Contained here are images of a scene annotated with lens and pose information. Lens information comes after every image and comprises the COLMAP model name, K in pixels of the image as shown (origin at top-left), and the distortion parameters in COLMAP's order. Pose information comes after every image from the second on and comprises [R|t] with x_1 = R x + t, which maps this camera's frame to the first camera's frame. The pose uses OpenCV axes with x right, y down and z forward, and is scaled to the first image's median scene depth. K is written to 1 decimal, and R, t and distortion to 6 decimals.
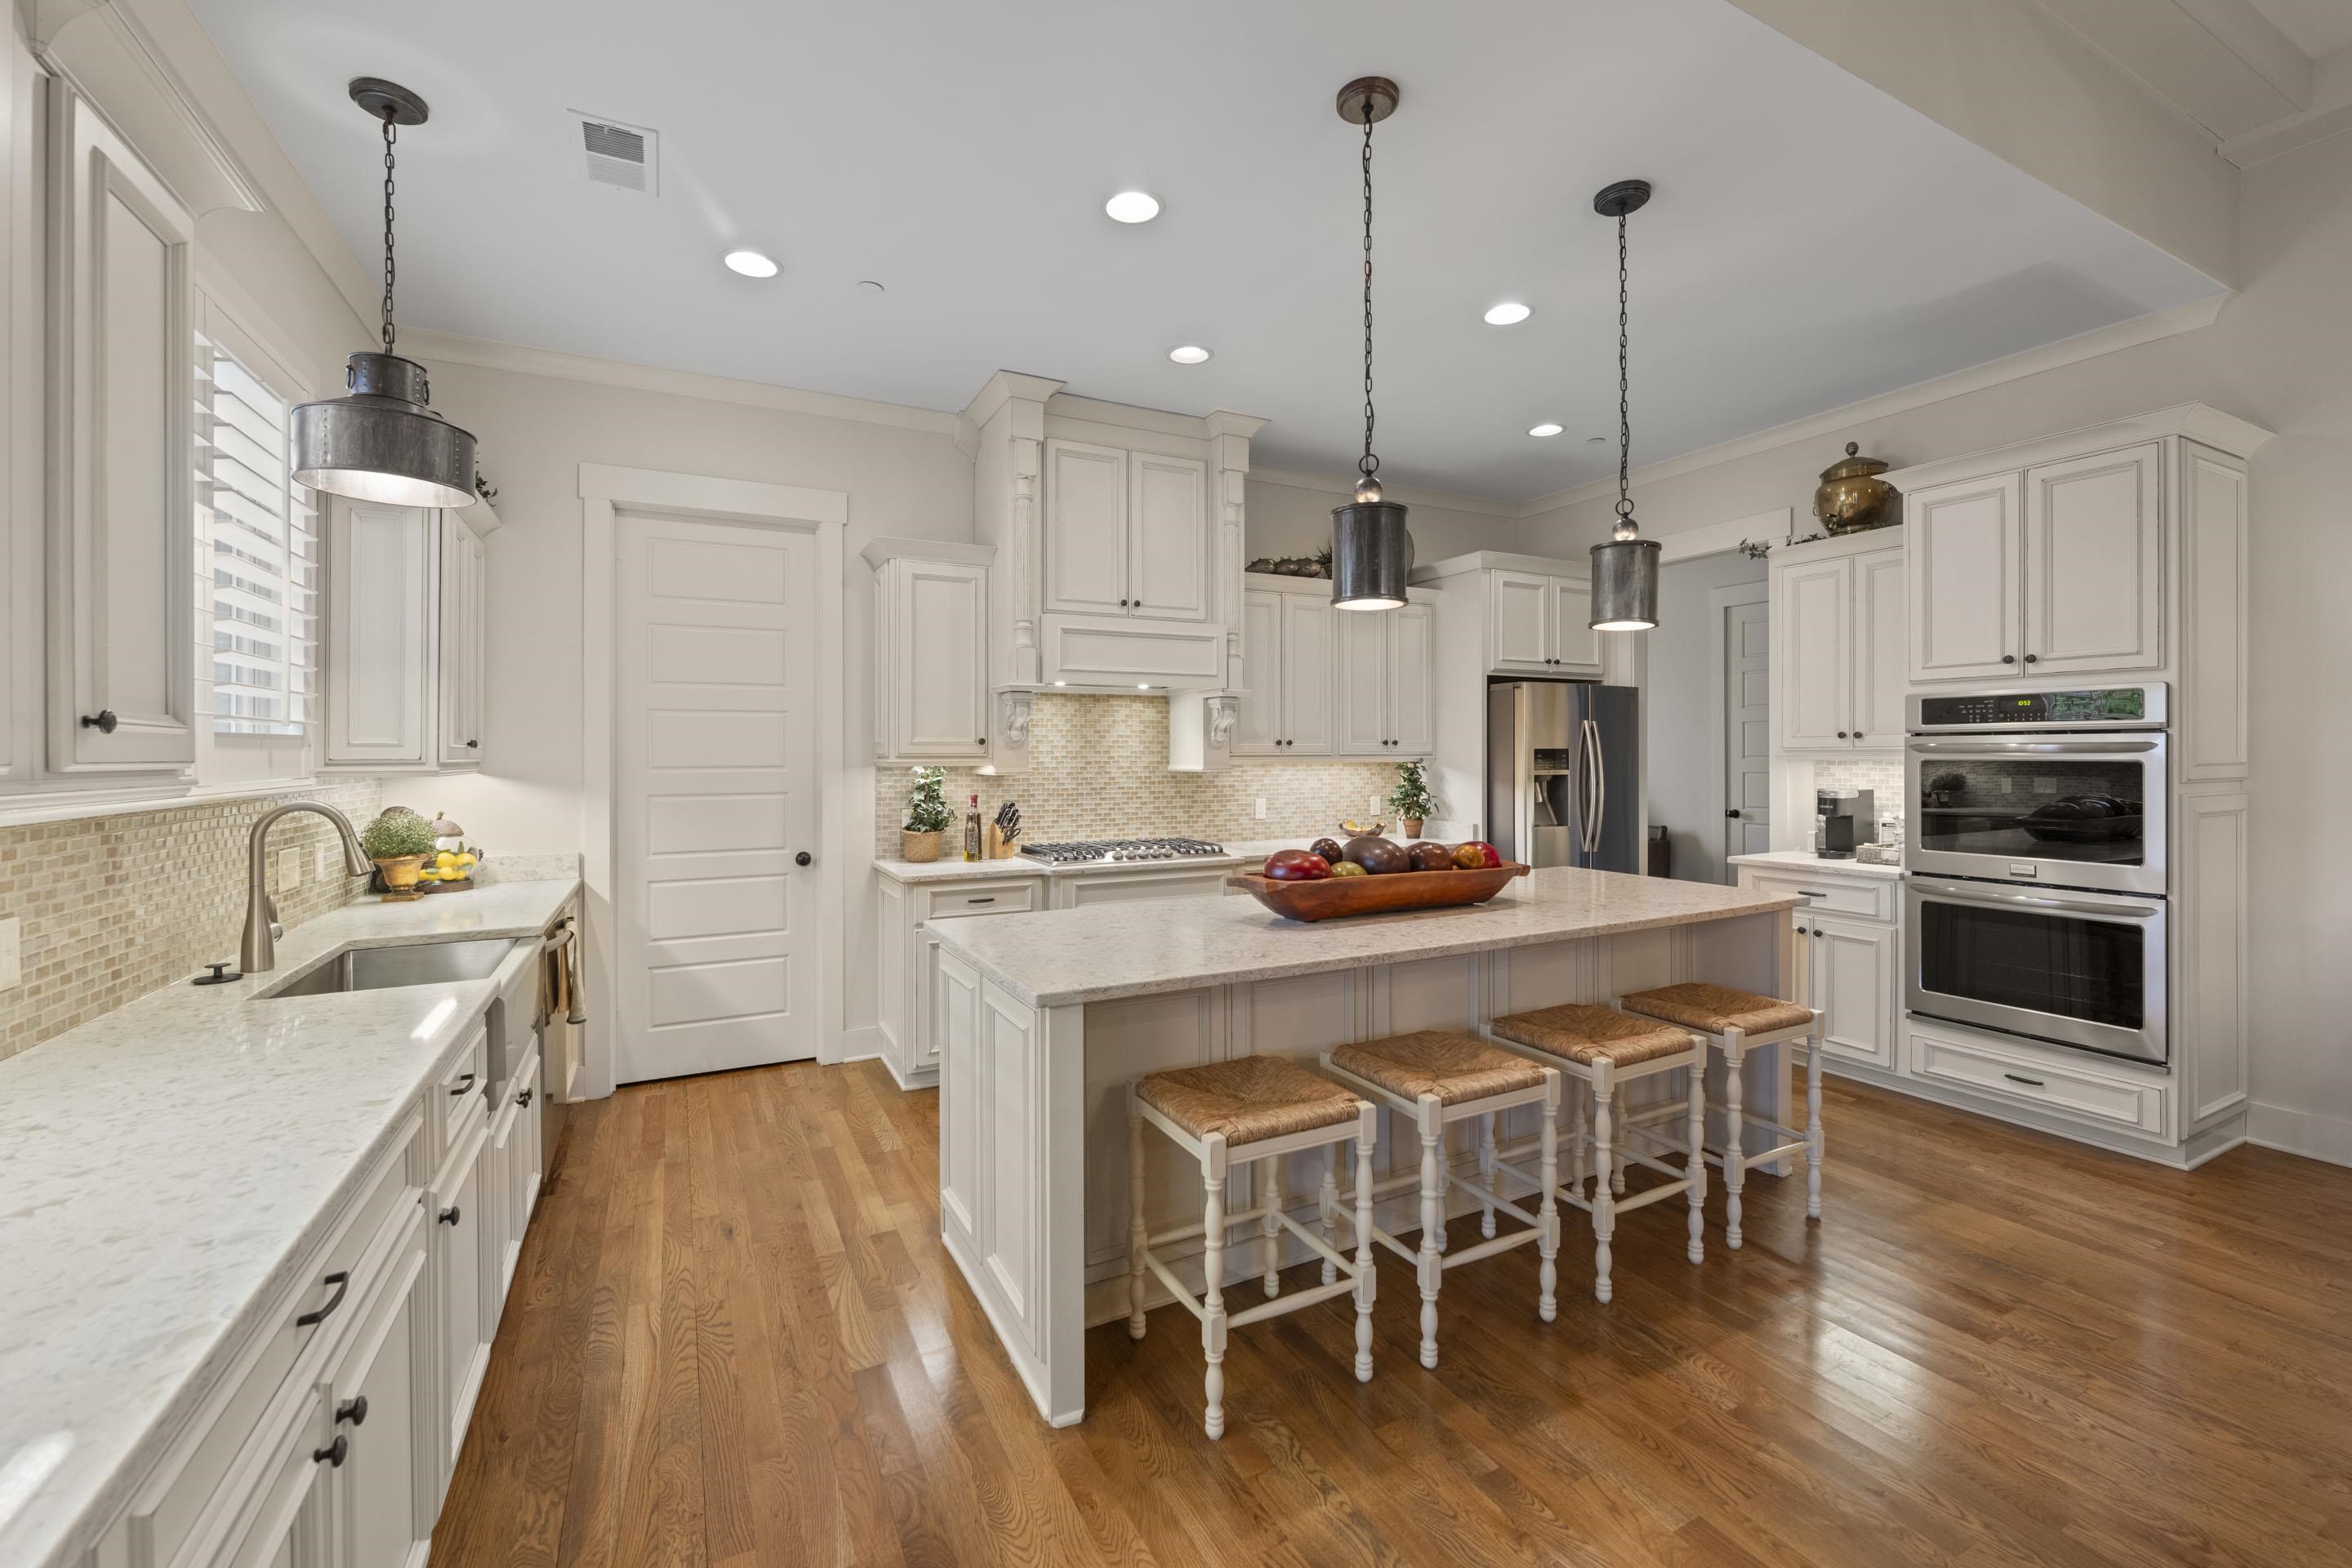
lens RADIAL K [[978.6, 0, 1181.3], [0, 978.6, 745.6], [0, 0, 1]] dist [-0.004250, -0.000191]
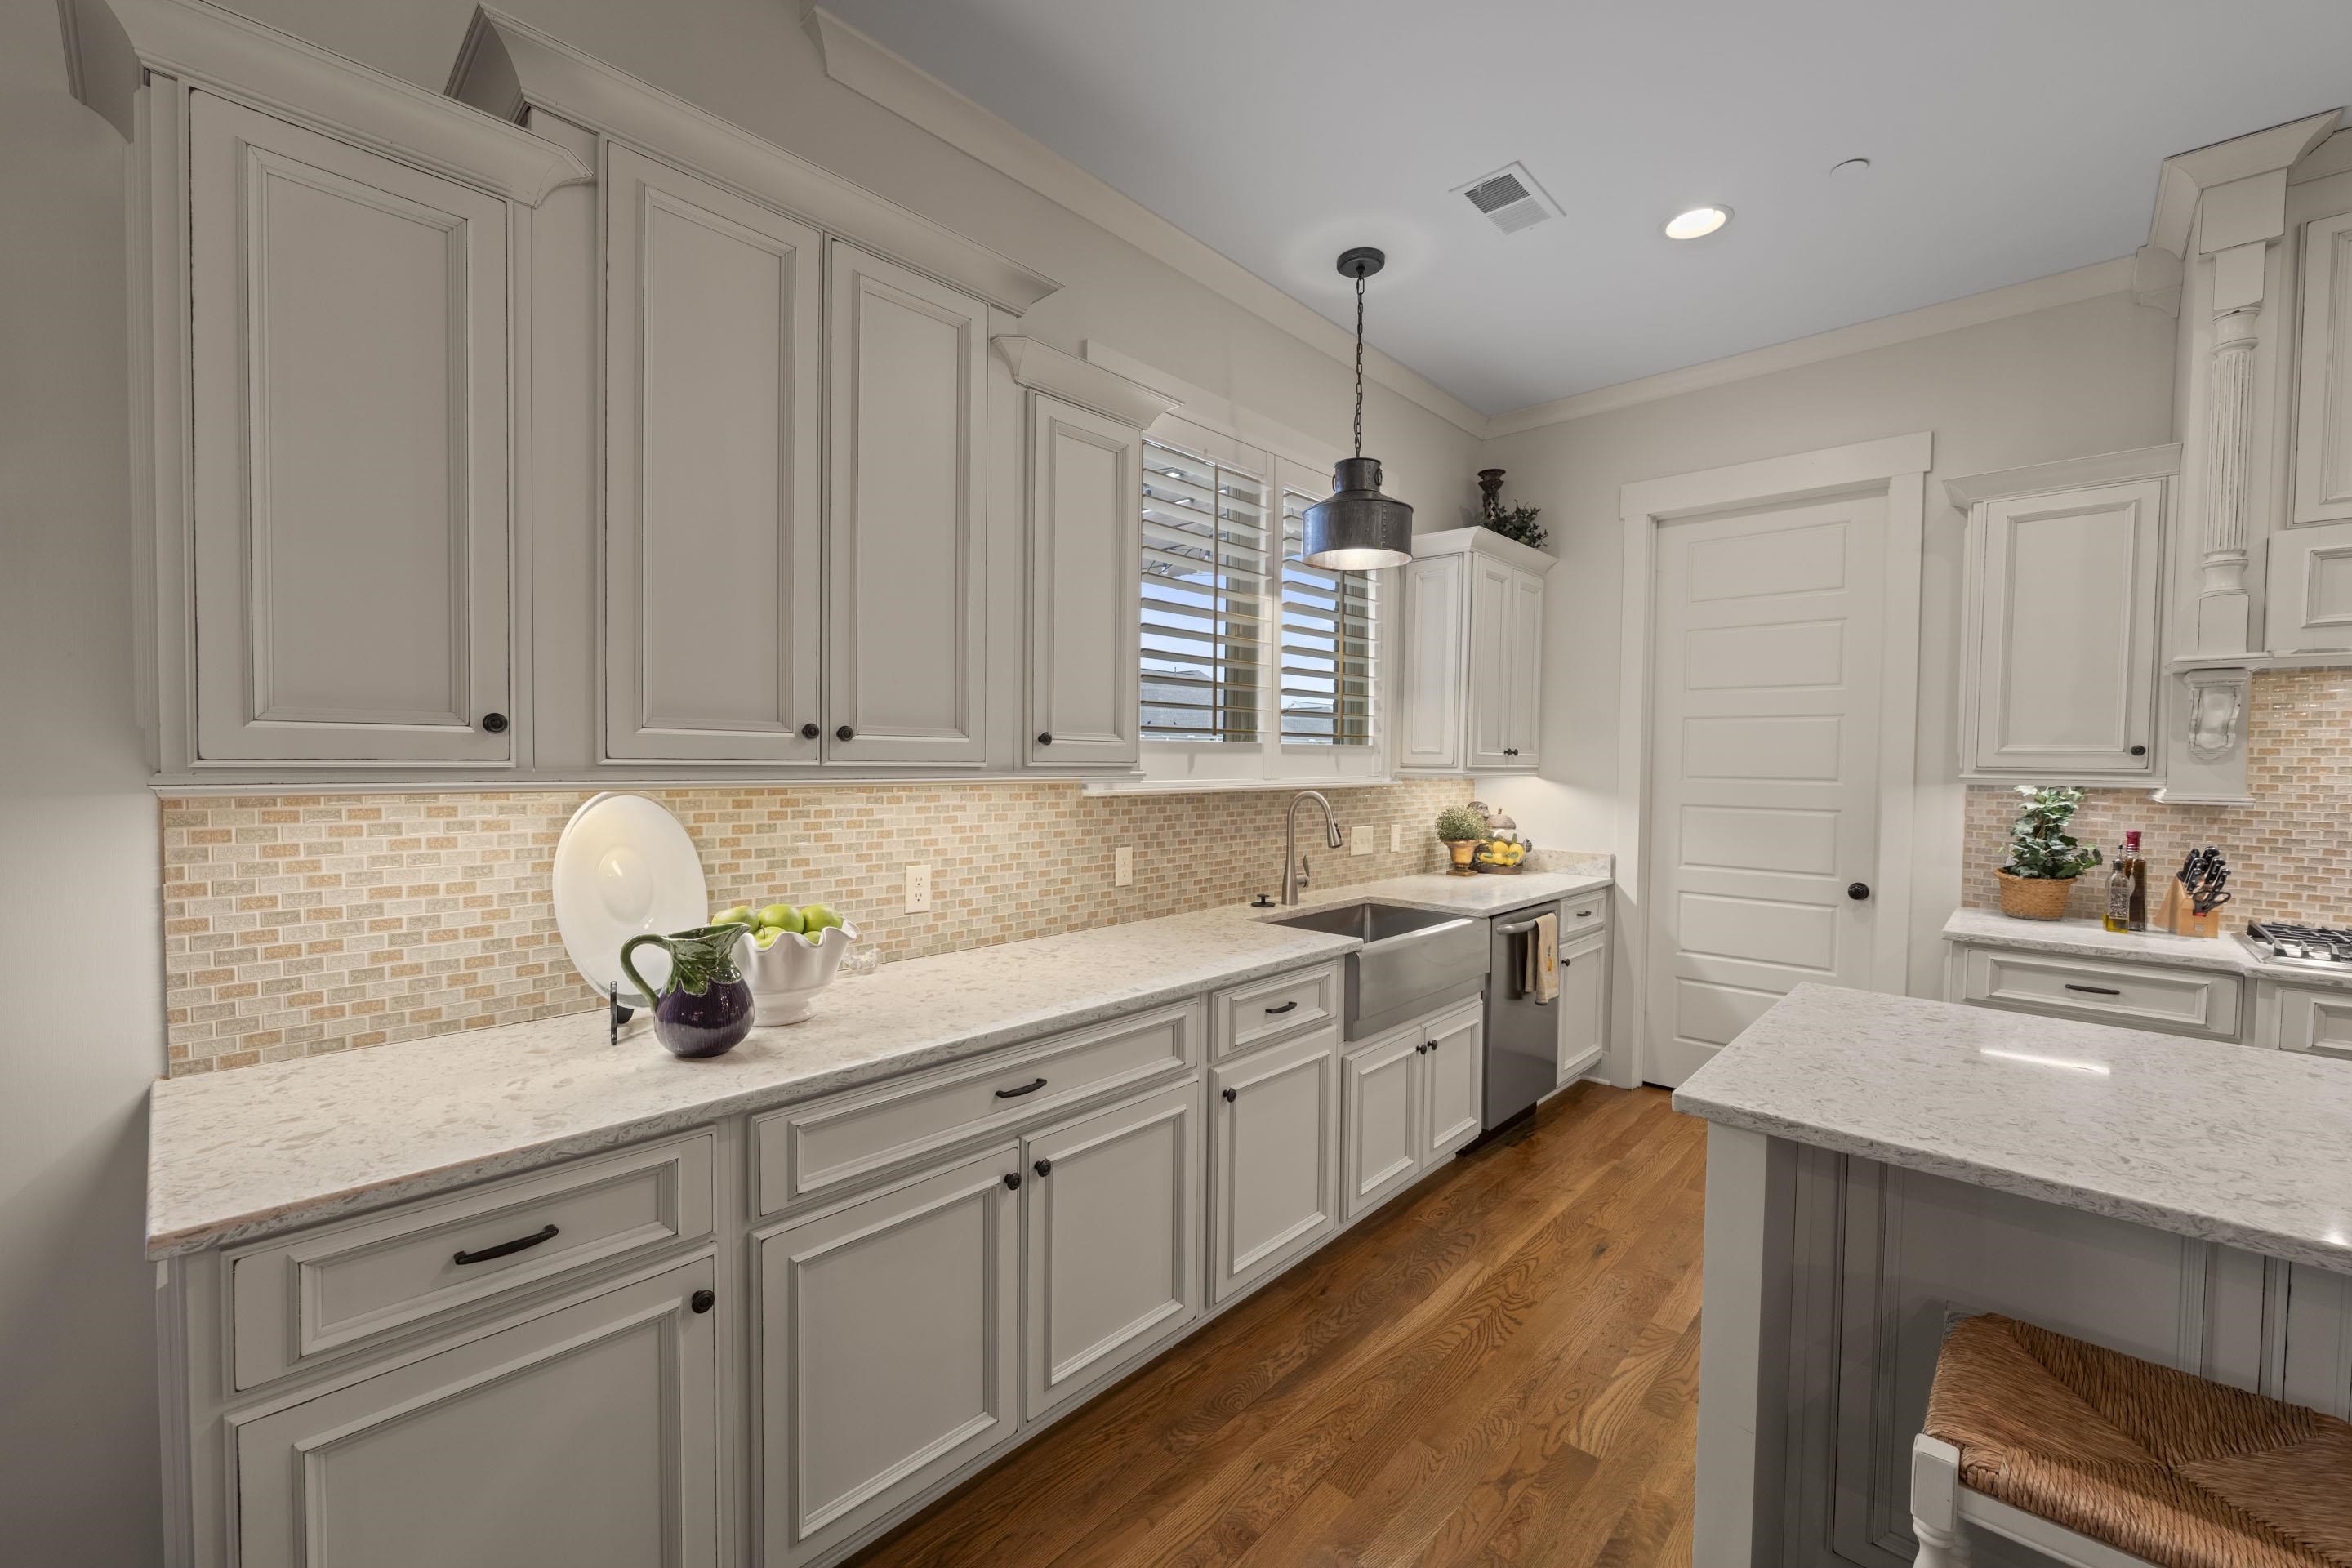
lens RADIAL K [[941.4, 0, 1167.9], [0, 941.4, 780.7], [0, 0, 1]] dist [-0.001136, 0.000285]
pose [[0.327794, 0.031033, -0.944239, 0.175615], [-0.004868, 0.999503, 0.031159, -0.000439], [0.944737, -0.005617, 0.327782, 0.182563]]
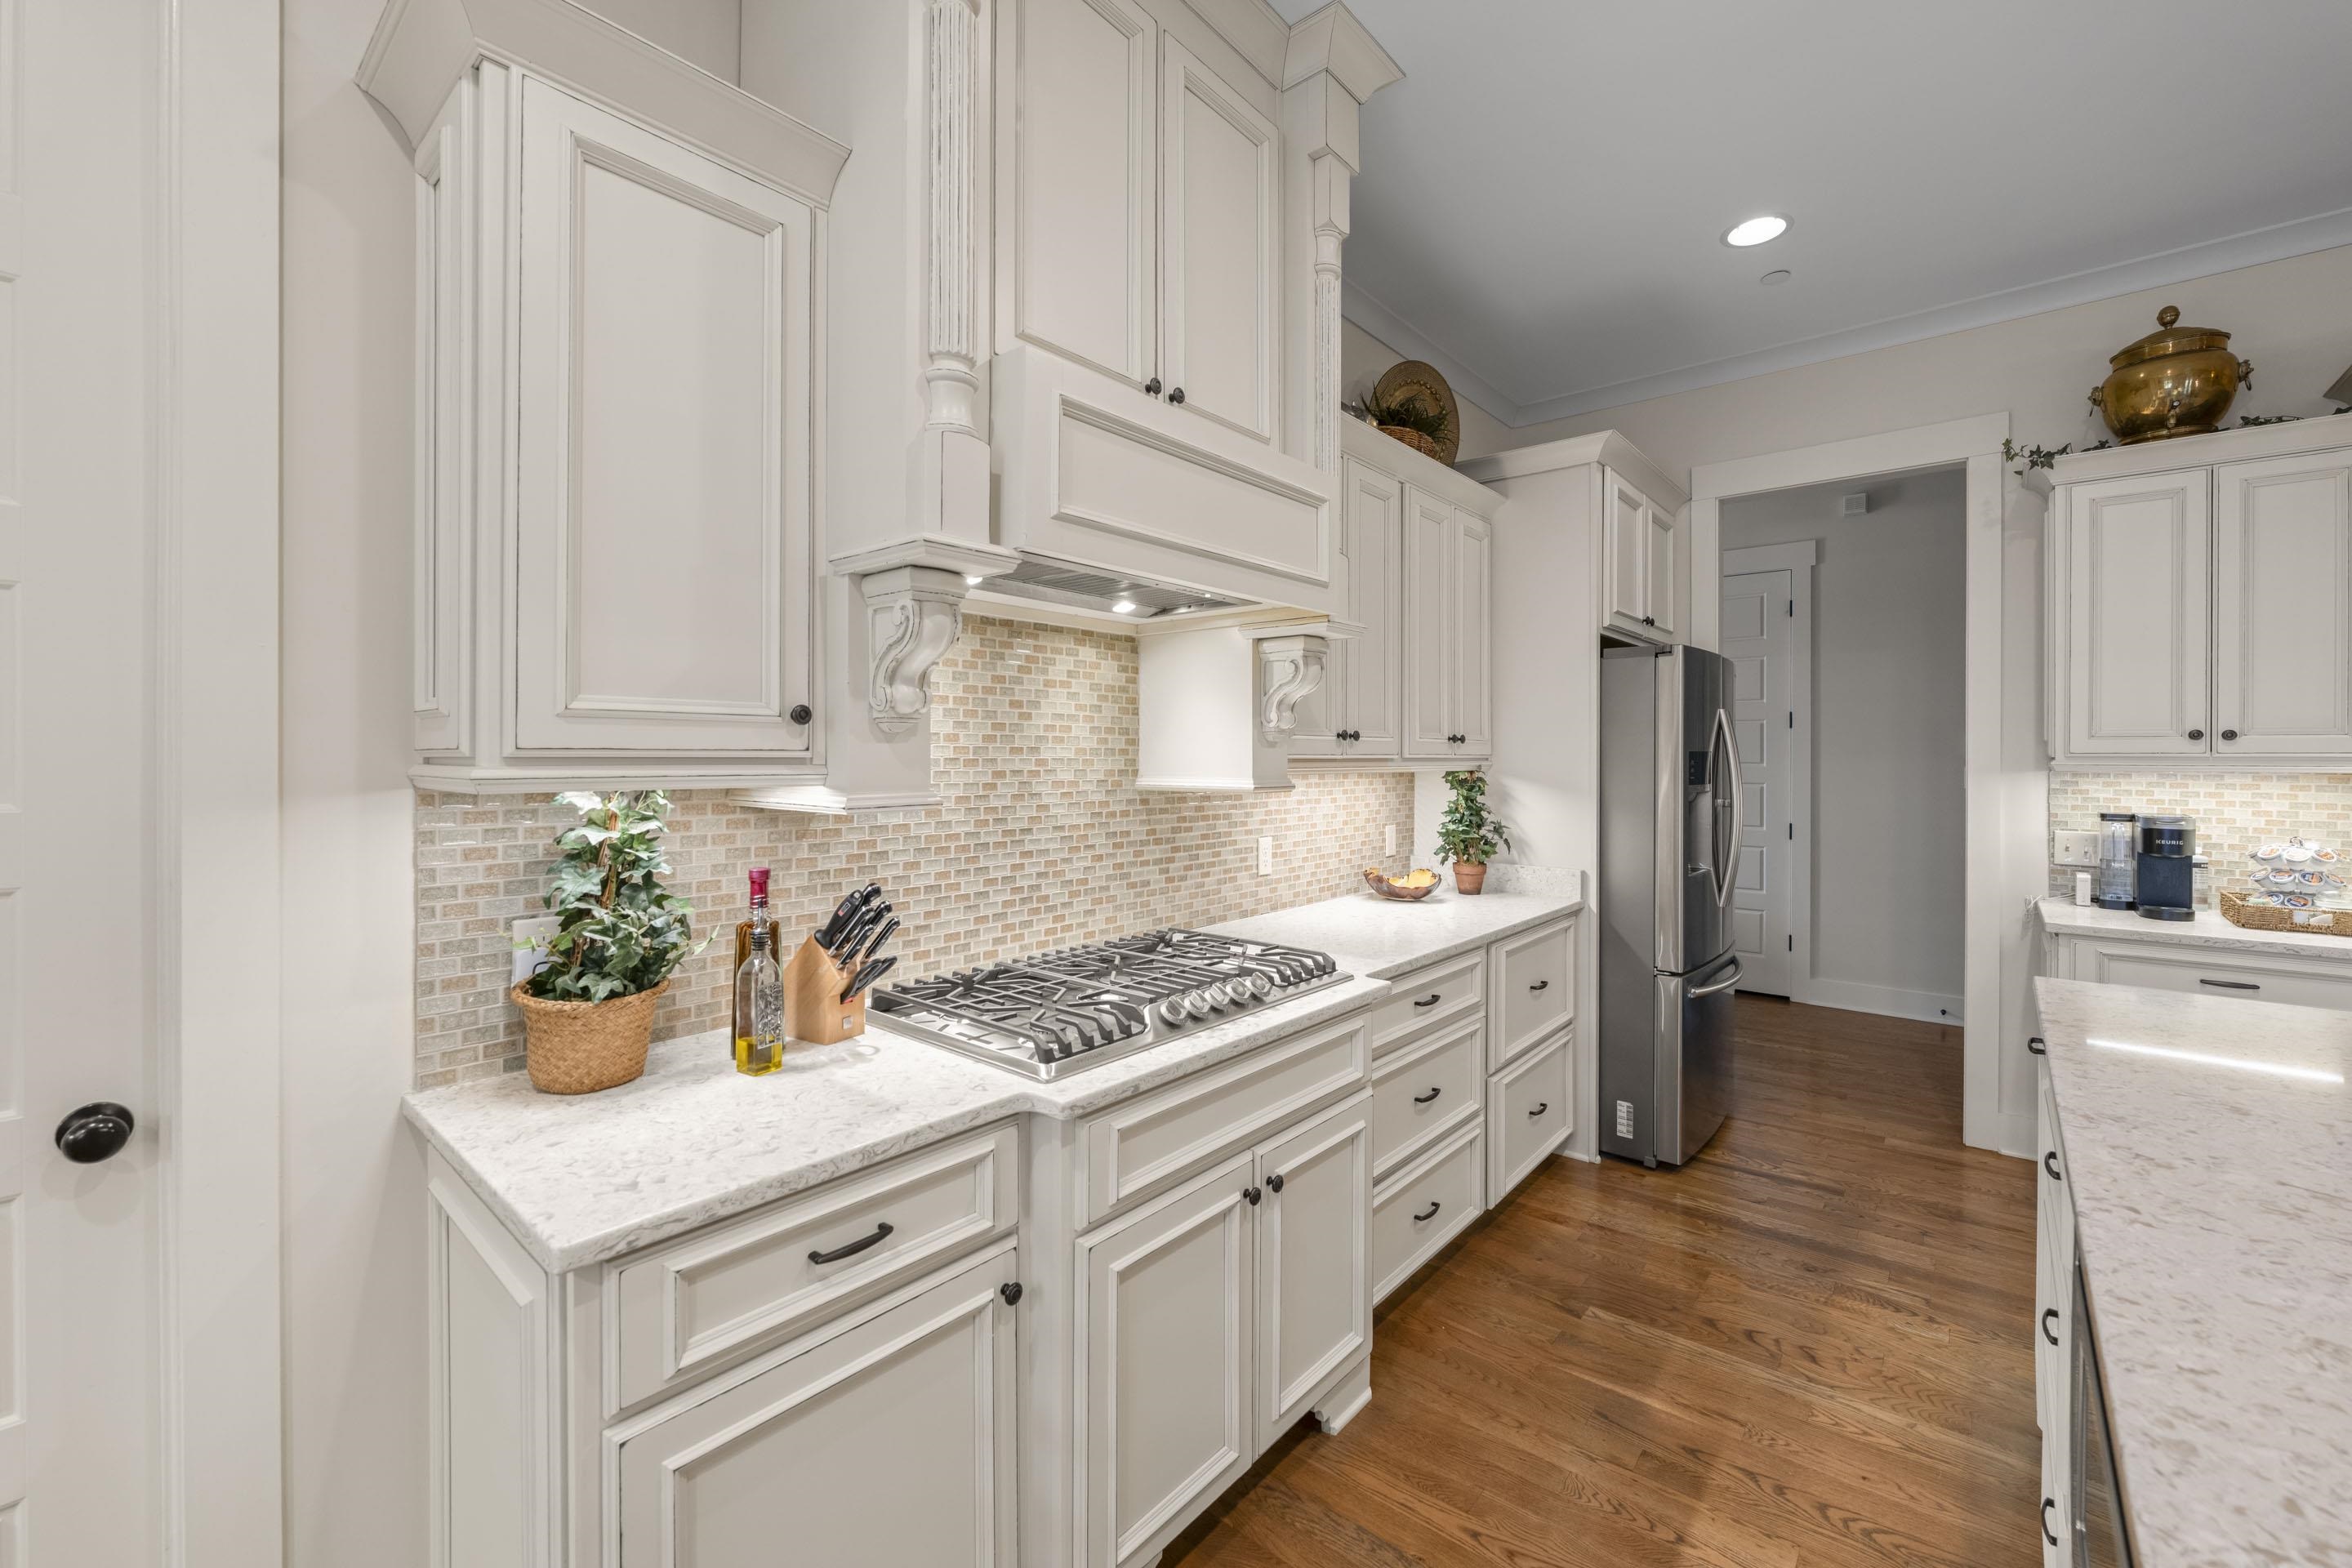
lens RADIAL K [[953.2, 0, 1171.0], [0, 953.2, 756.8], [0, 0, 1]] dist [-0.004265, -0.000128]
pose [[0.928801, 0.006783, 0.370518, -0.205981], [-0.010486, 0.999913, 0.007981, 0.006319], [-0.370431, -0.011298, 0.928791, 0.646025]]
